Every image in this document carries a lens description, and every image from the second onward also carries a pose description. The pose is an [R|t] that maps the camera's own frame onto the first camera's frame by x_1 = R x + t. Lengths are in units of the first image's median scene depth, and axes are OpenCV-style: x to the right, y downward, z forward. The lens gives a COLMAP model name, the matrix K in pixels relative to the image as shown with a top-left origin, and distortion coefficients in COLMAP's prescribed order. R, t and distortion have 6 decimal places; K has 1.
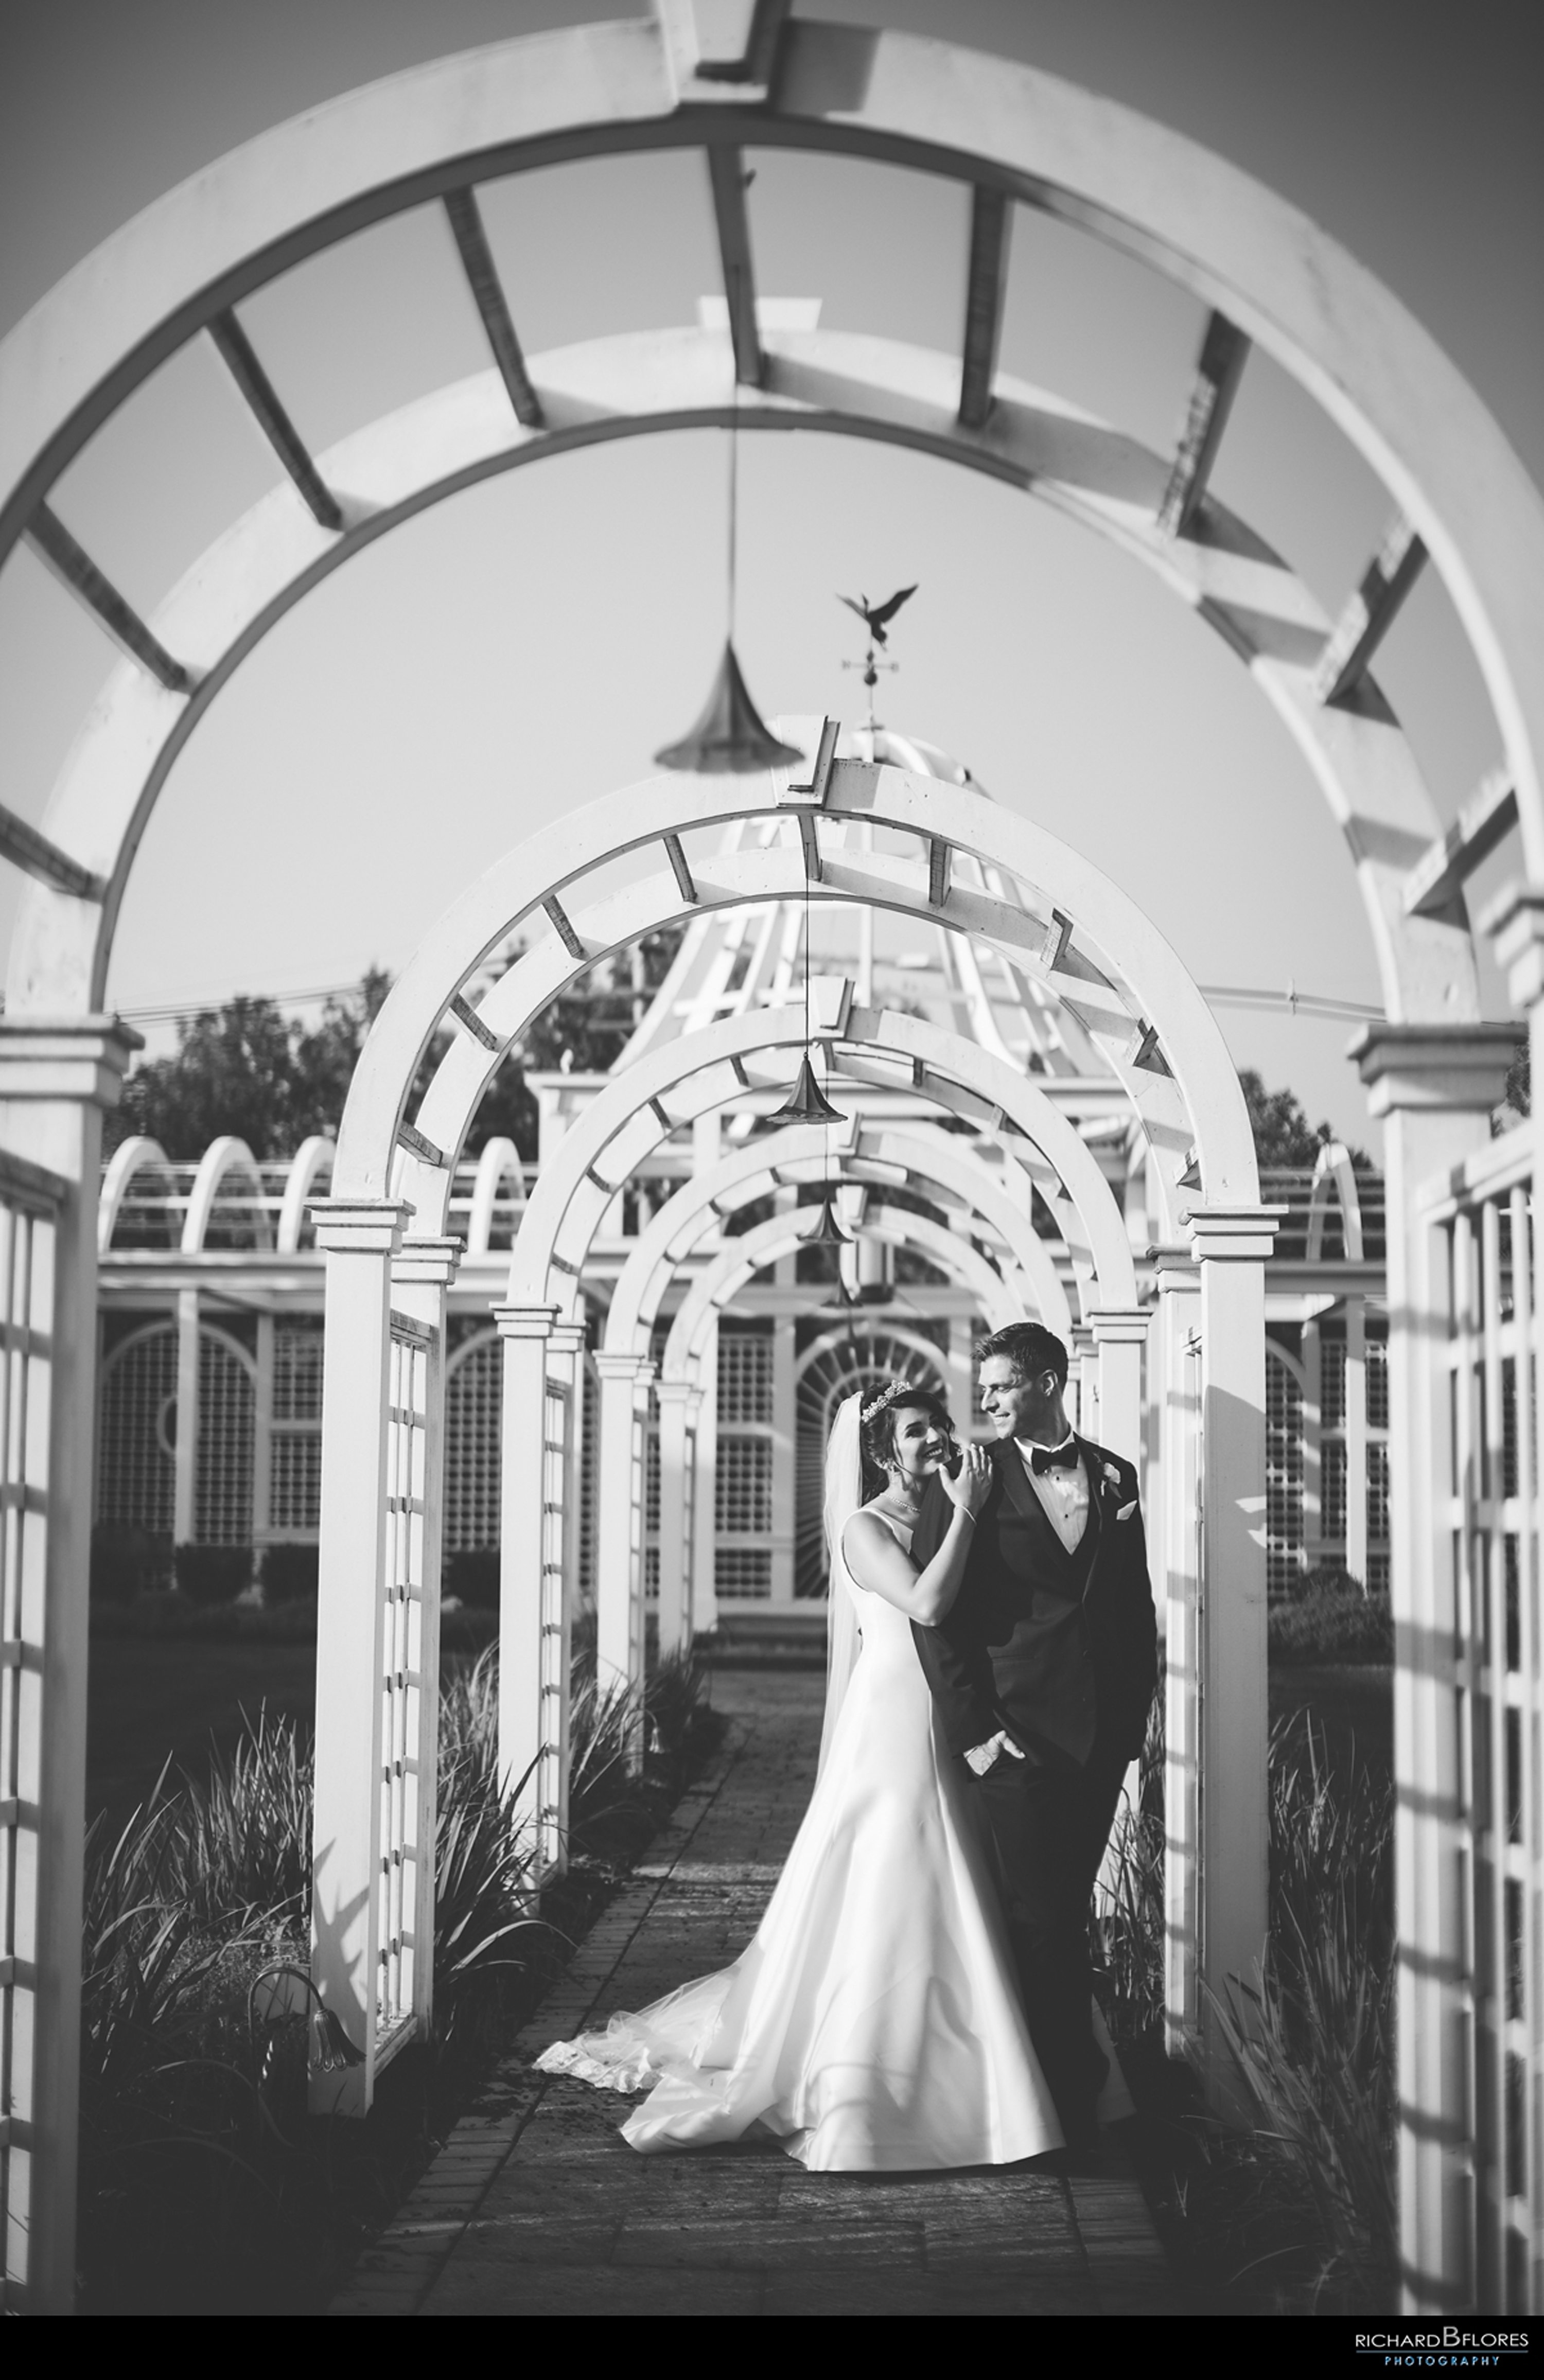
lens RADIAL K [[3426.2, 0, 827.5], [0, 3426.2, 1190.8], [0, 0, 1]] dist [-0.215282, 0.759874]
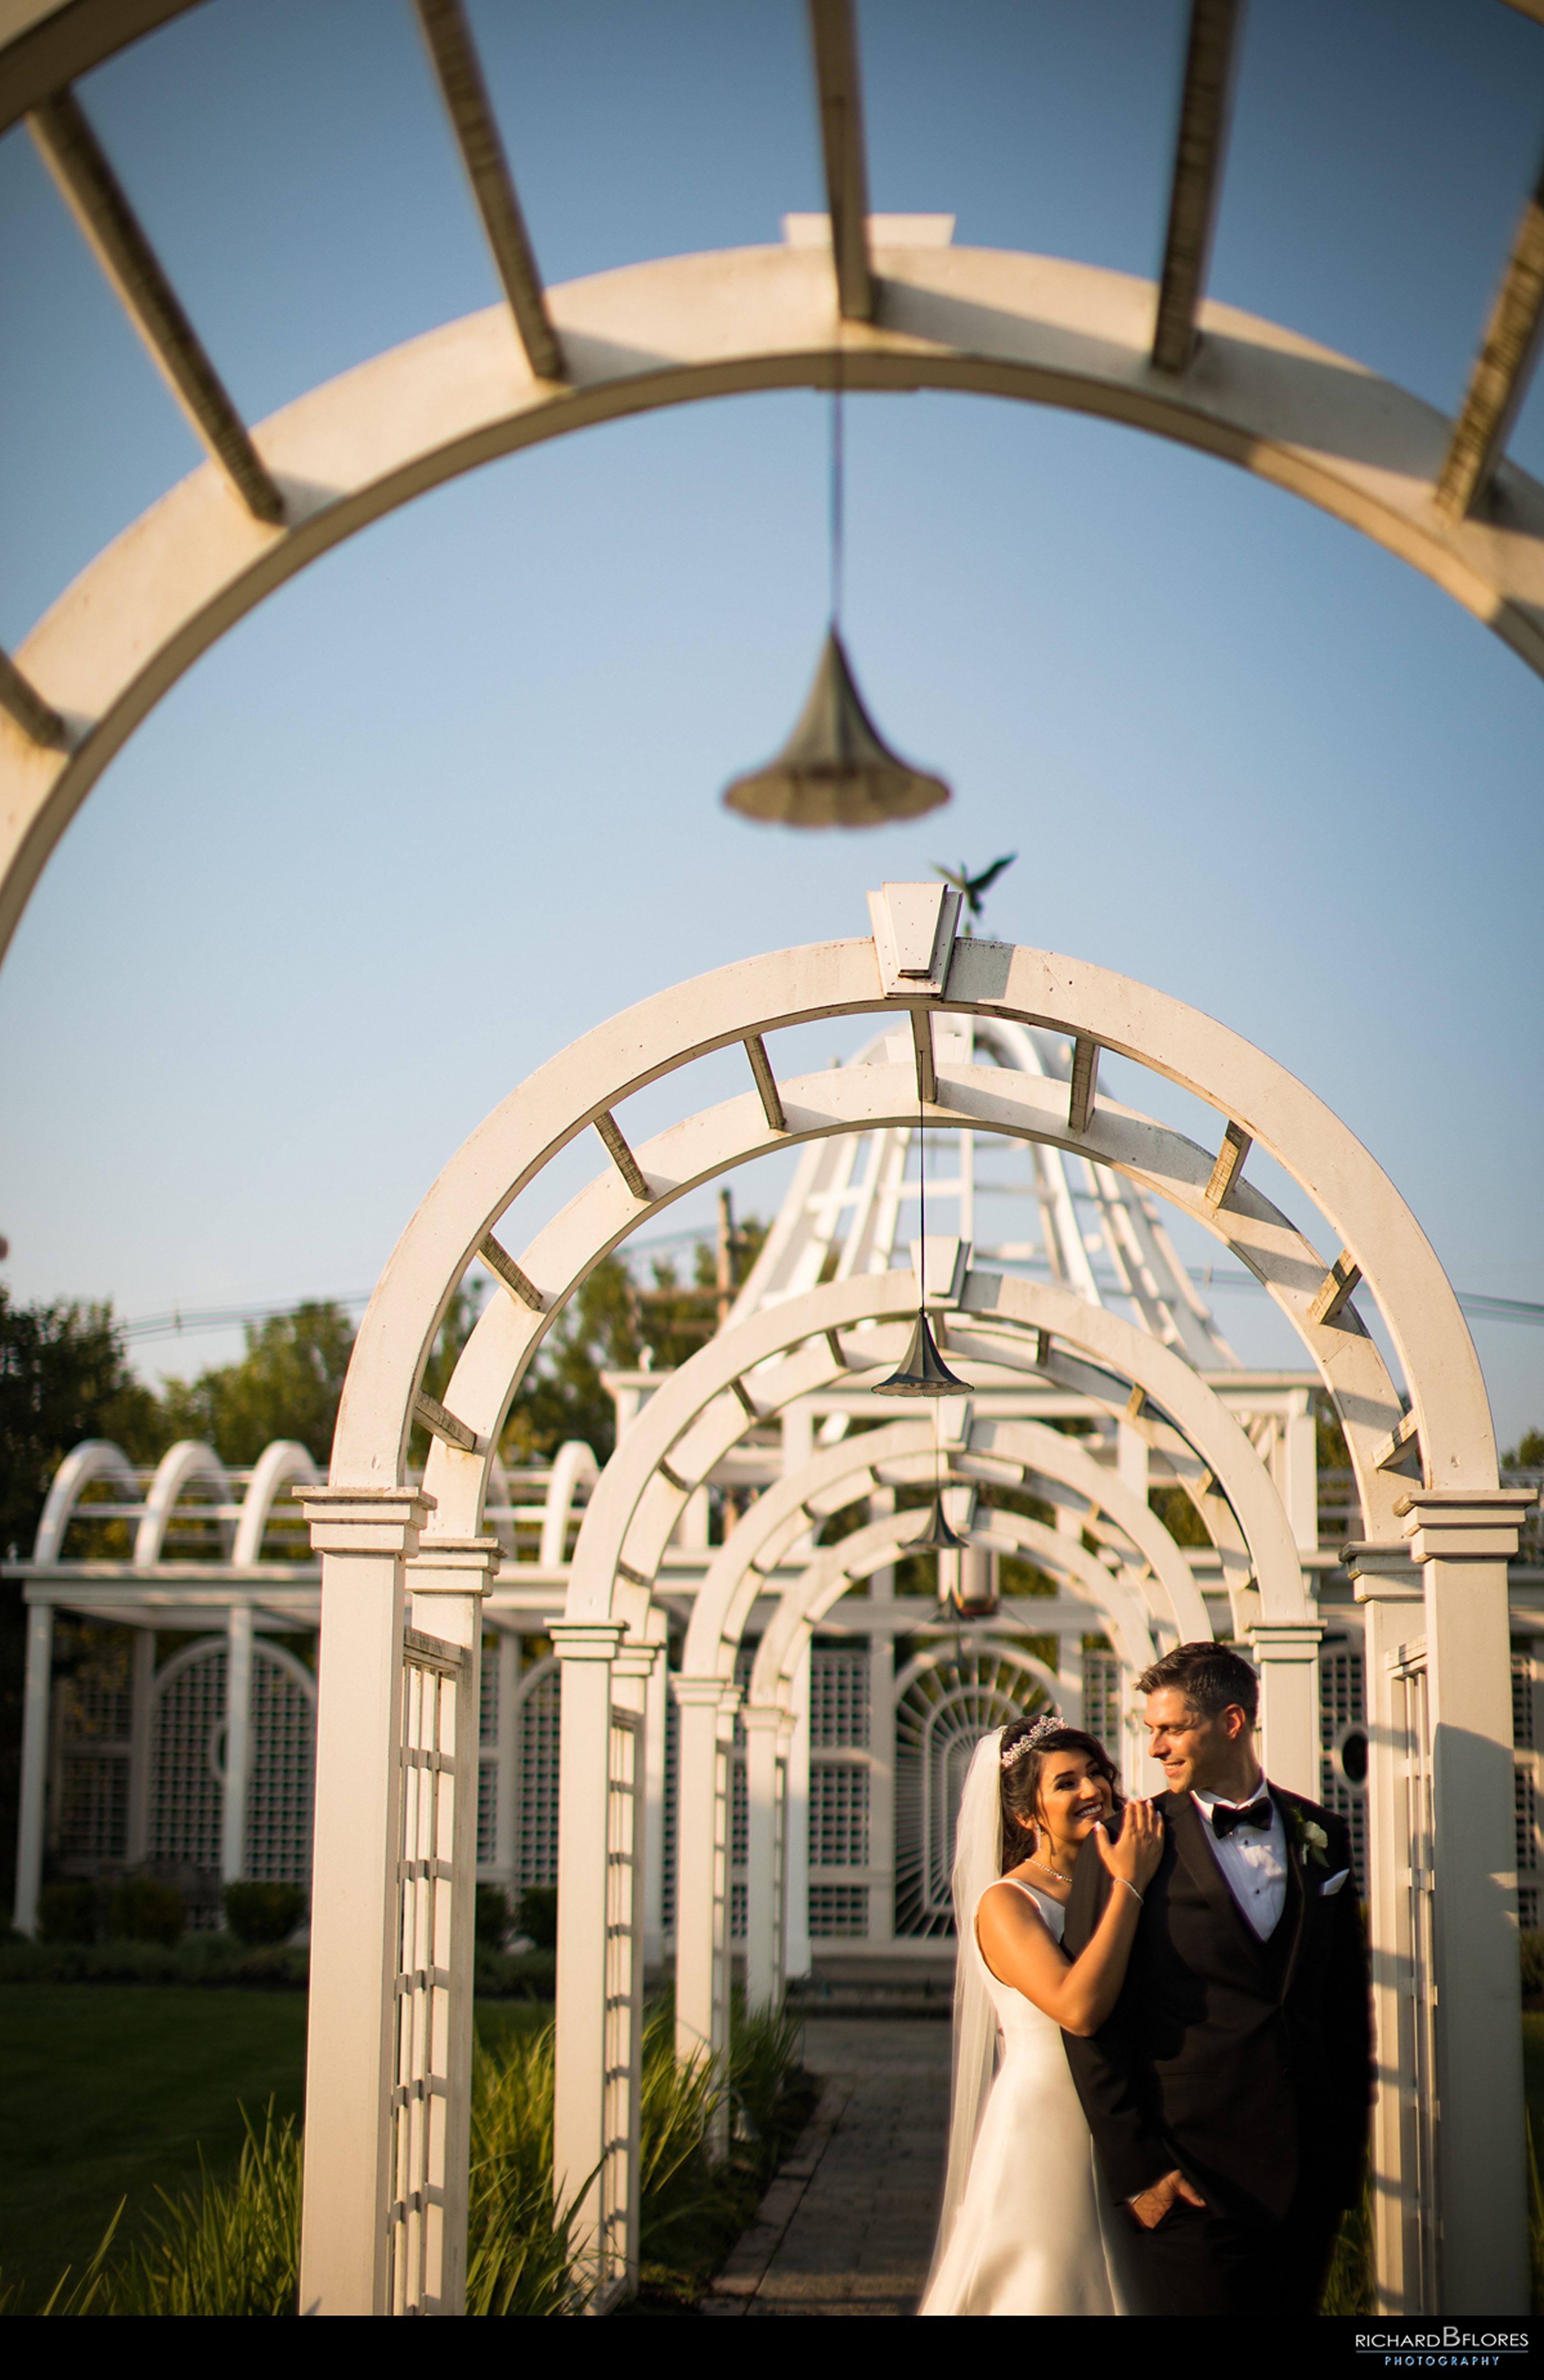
lens RADIAL K [[3495.1, 0, 825.8], [0, 3495.1, 1189.7], [0, 0, 1]] dist [-0.131264, 0.025318]
pose [[0.999625, -0.007062, -0.026444, -0.004224], [0.004668, 0.995974, -0.089517, 0.003552], [0.026970, 0.089360, 0.995634, 0.107084]]
